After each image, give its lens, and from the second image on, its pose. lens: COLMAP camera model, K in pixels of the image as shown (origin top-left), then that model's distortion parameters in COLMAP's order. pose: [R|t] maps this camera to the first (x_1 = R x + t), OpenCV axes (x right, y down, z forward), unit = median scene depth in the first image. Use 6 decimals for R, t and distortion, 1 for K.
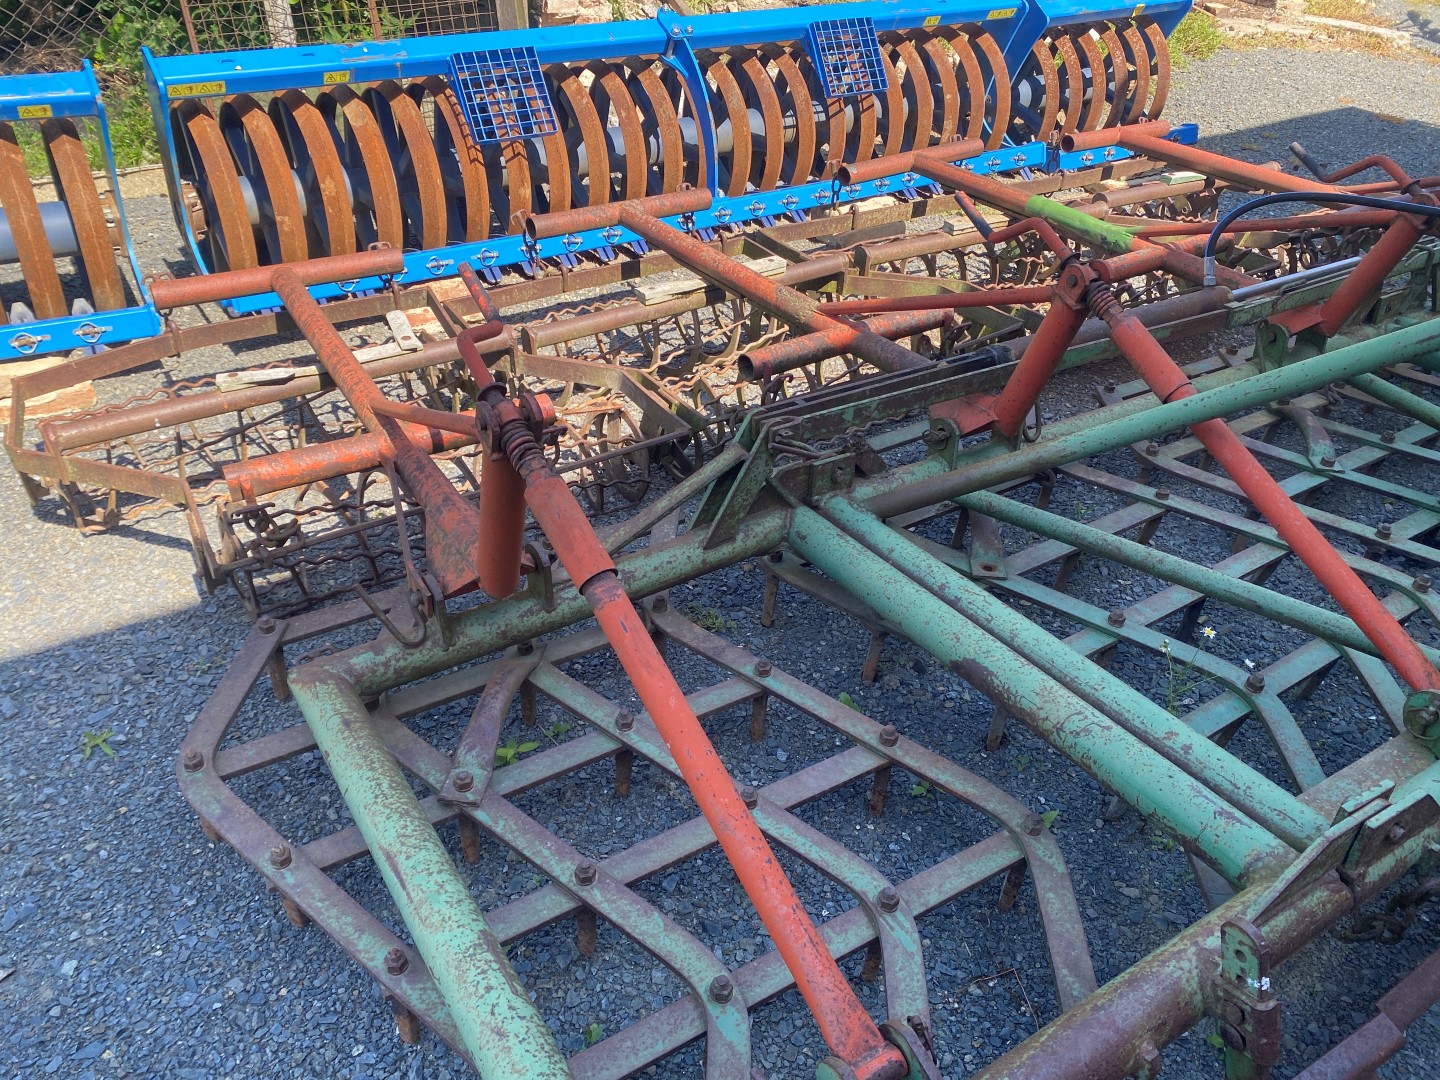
lens RADIAL K [[1108.1, 0, 712.4], [0, 1108.1, 530.9], [0, 0, 1]] dist [0.012589, -0.014211]
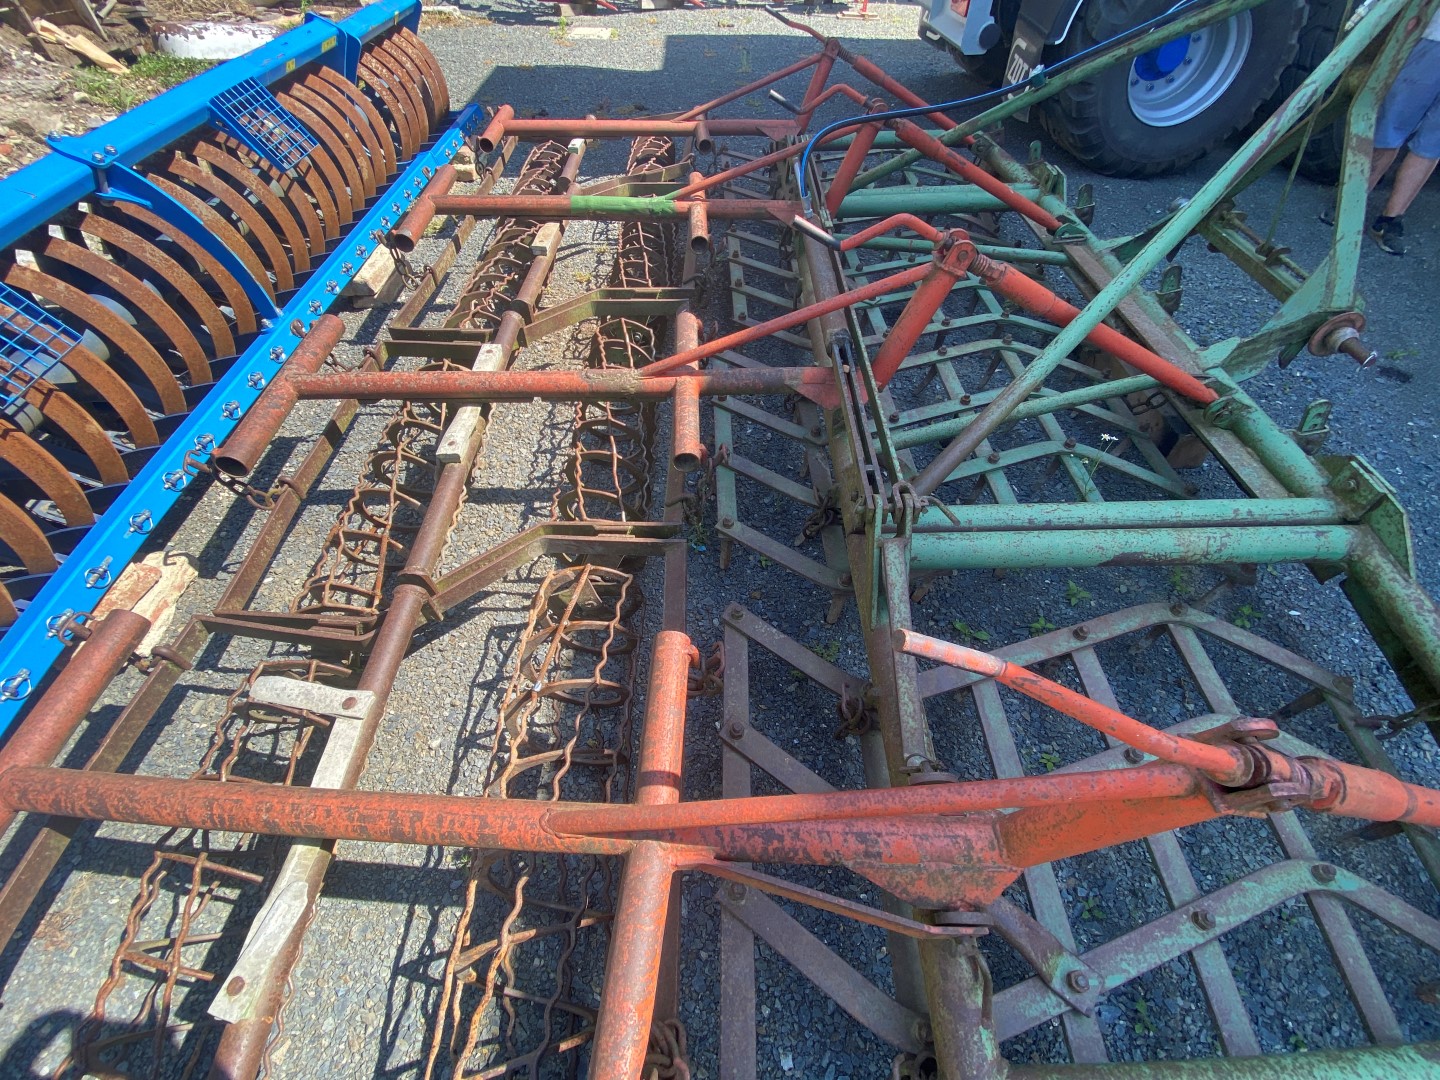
lens RADIAL K [[590.4, 0, 712.7], [0, 590.4, 538.9], [0, 0, 1]] dist [0.006382, -0.014245]
pose [[0.542326, -0.657858, 0.522596, -0.242880], [0.472028, 0.753140, 0.458224, -0.280834], [-0.695034, -0.001827, 0.718975, 0.491356]]
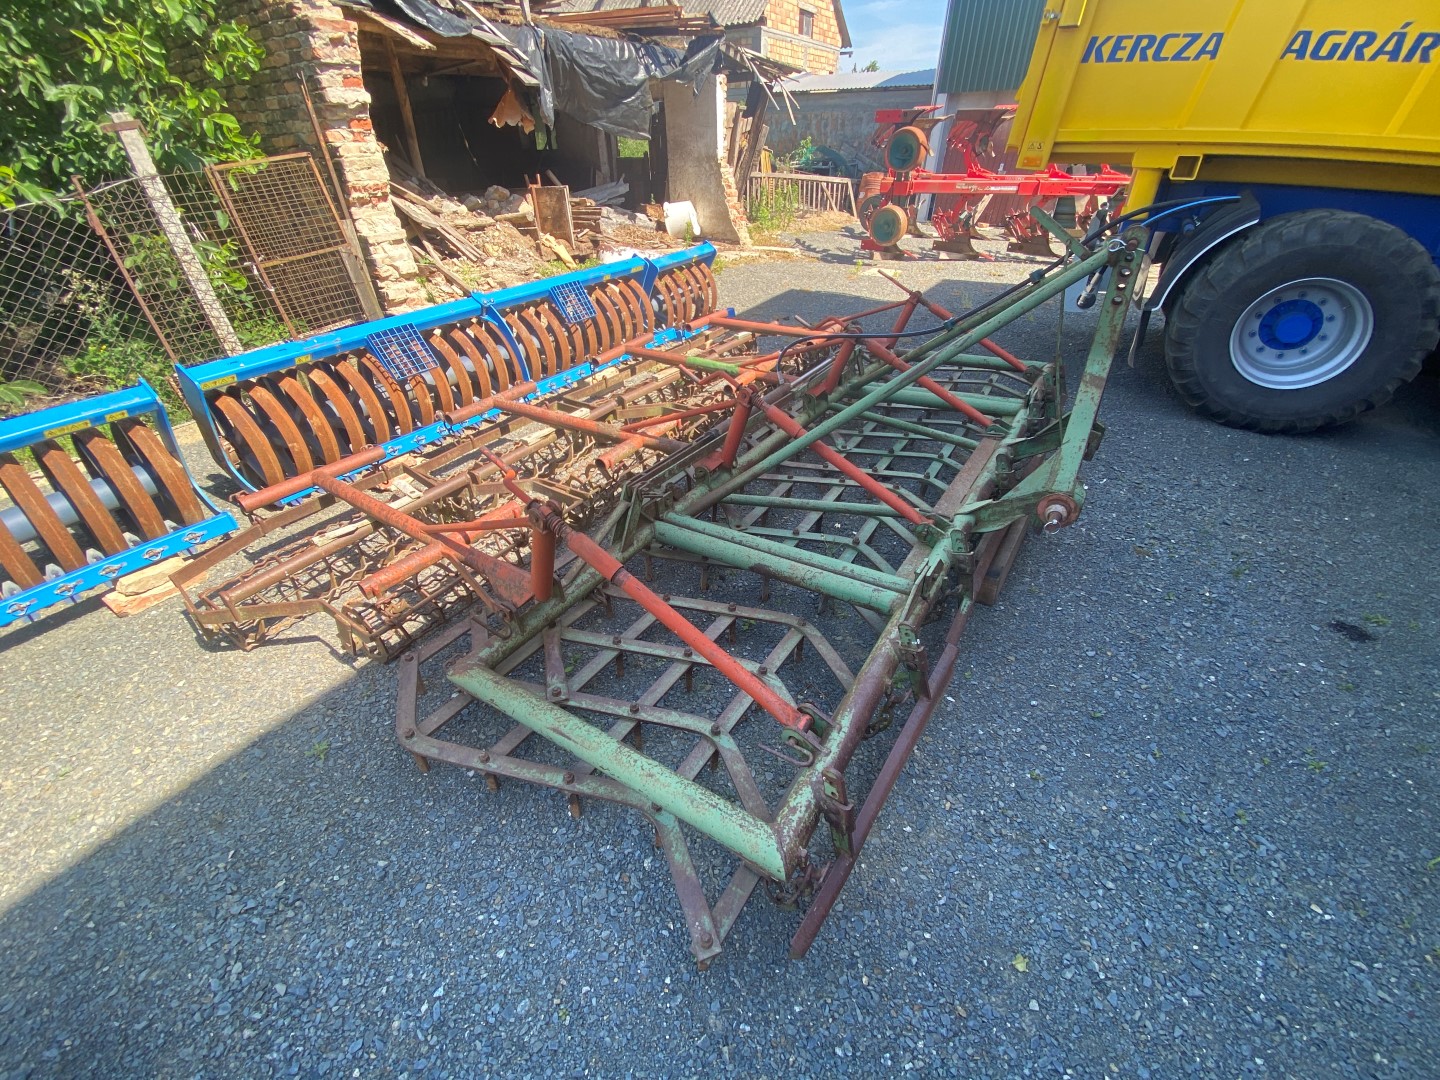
lens RADIAL K [[590.4, 0, 716.7], [0, 590.4, 535.2], [0, 0, 1]] dist [0.006382, -0.014245]
pose [[0.907844, -0.270898, 0.320053, -0.131178], [0.269763, 0.961690, 0.048796, -0.014551], [-0.321010, 0.042039, 0.946142, -0.079883]]
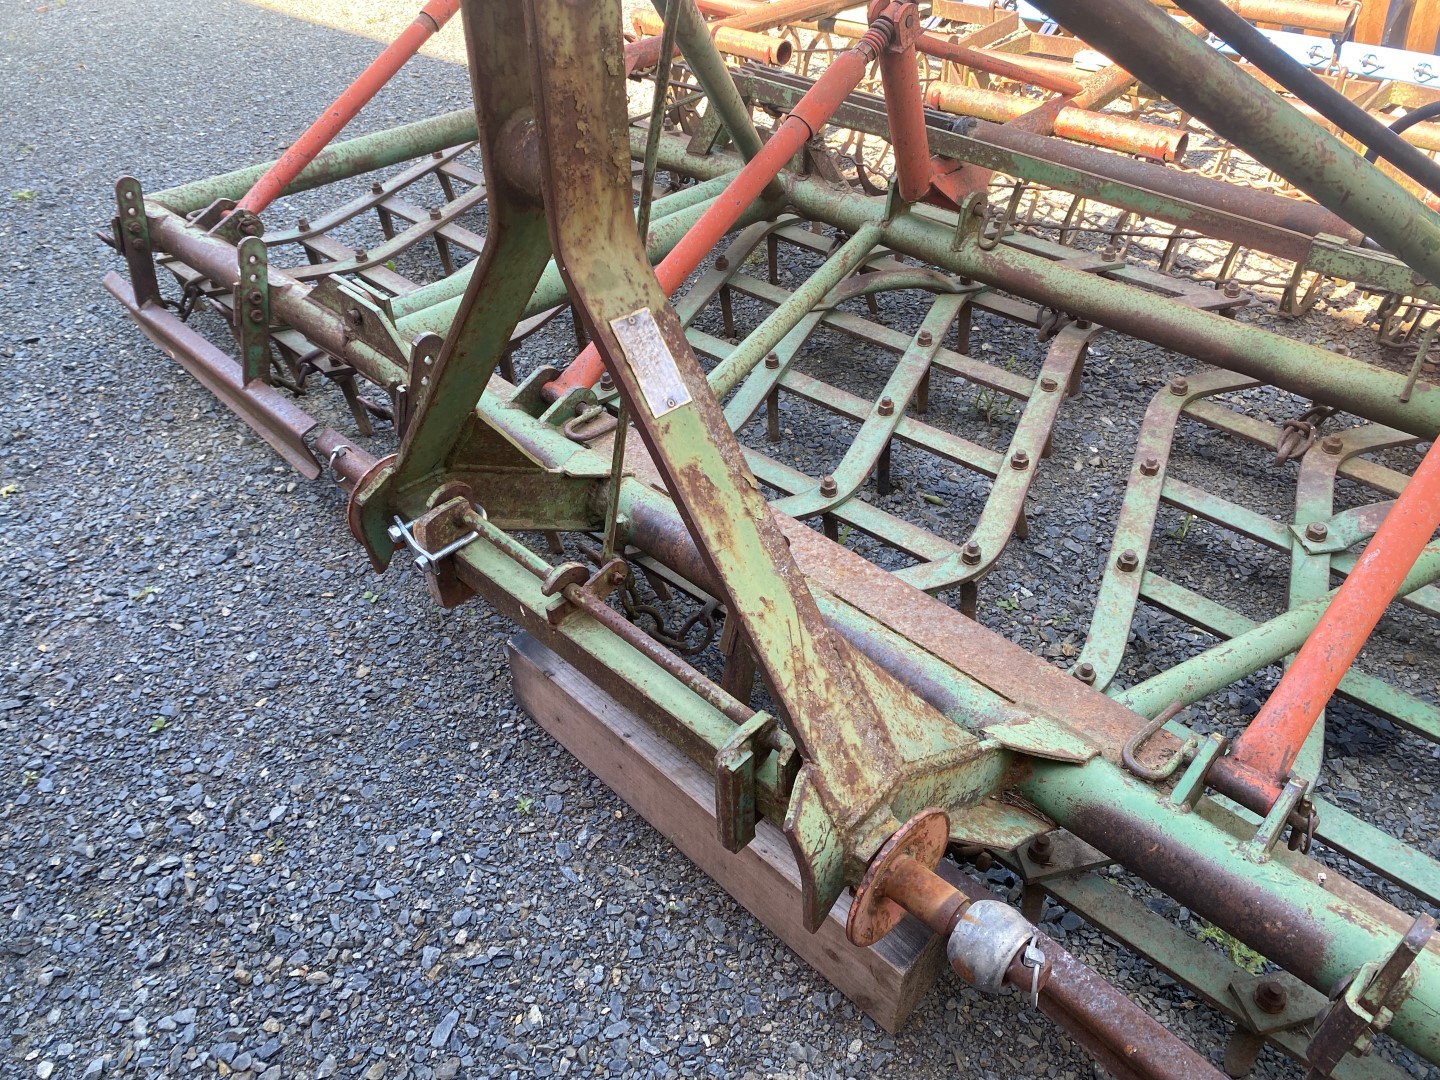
lens RADIAL K [[1108.1, 0, 726.2], [0, 1108.1, 541.8], [0, 0, 1]] dist [0.012589, -0.014211]
pose [[0.227070, 0.587178, -0.776957, 0.901042], [-0.491023, 0.757997, 0.429345, -0.153591], [0.841033, 0.284012, 0.460436, 0.384353]]
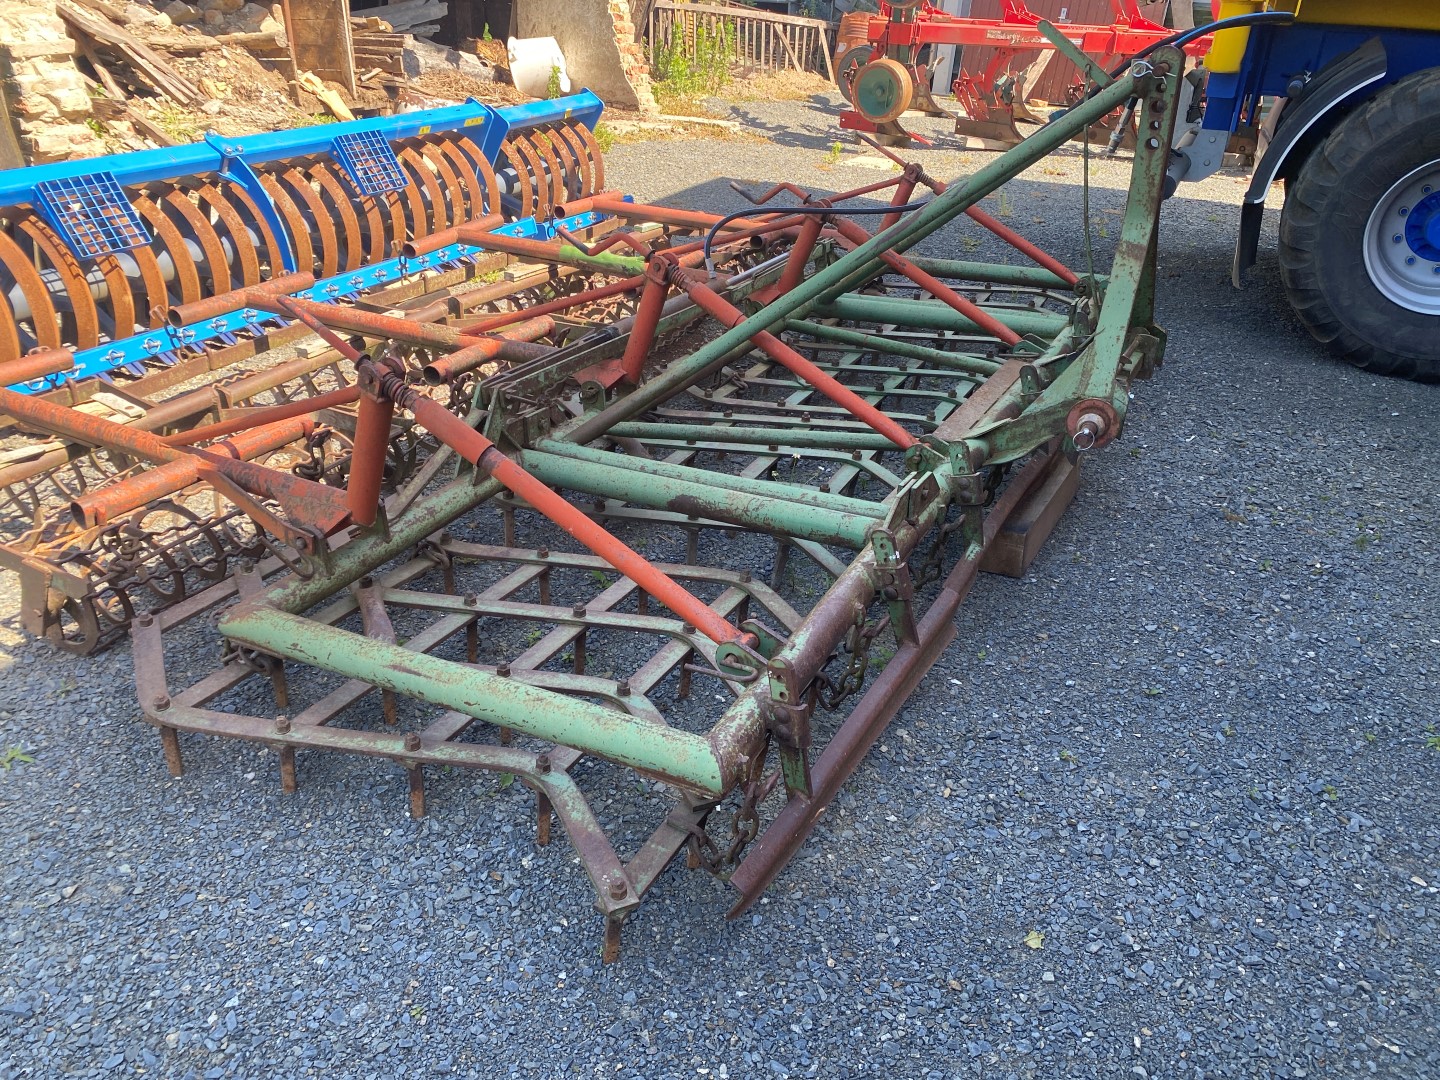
lens RADIAL K [[1108.1, 0, 720.5], [0, 1108.1, 542.0], [0, 0, 1]] dist [0.012589, -0.014211]
pose [[0.862091, -0.235556, 0.448679, -0.260948], [0.273577, 0.961625, -0.020797, 0.136490], [-0.426562, 0.140678, 0.893451, -0.251398]]
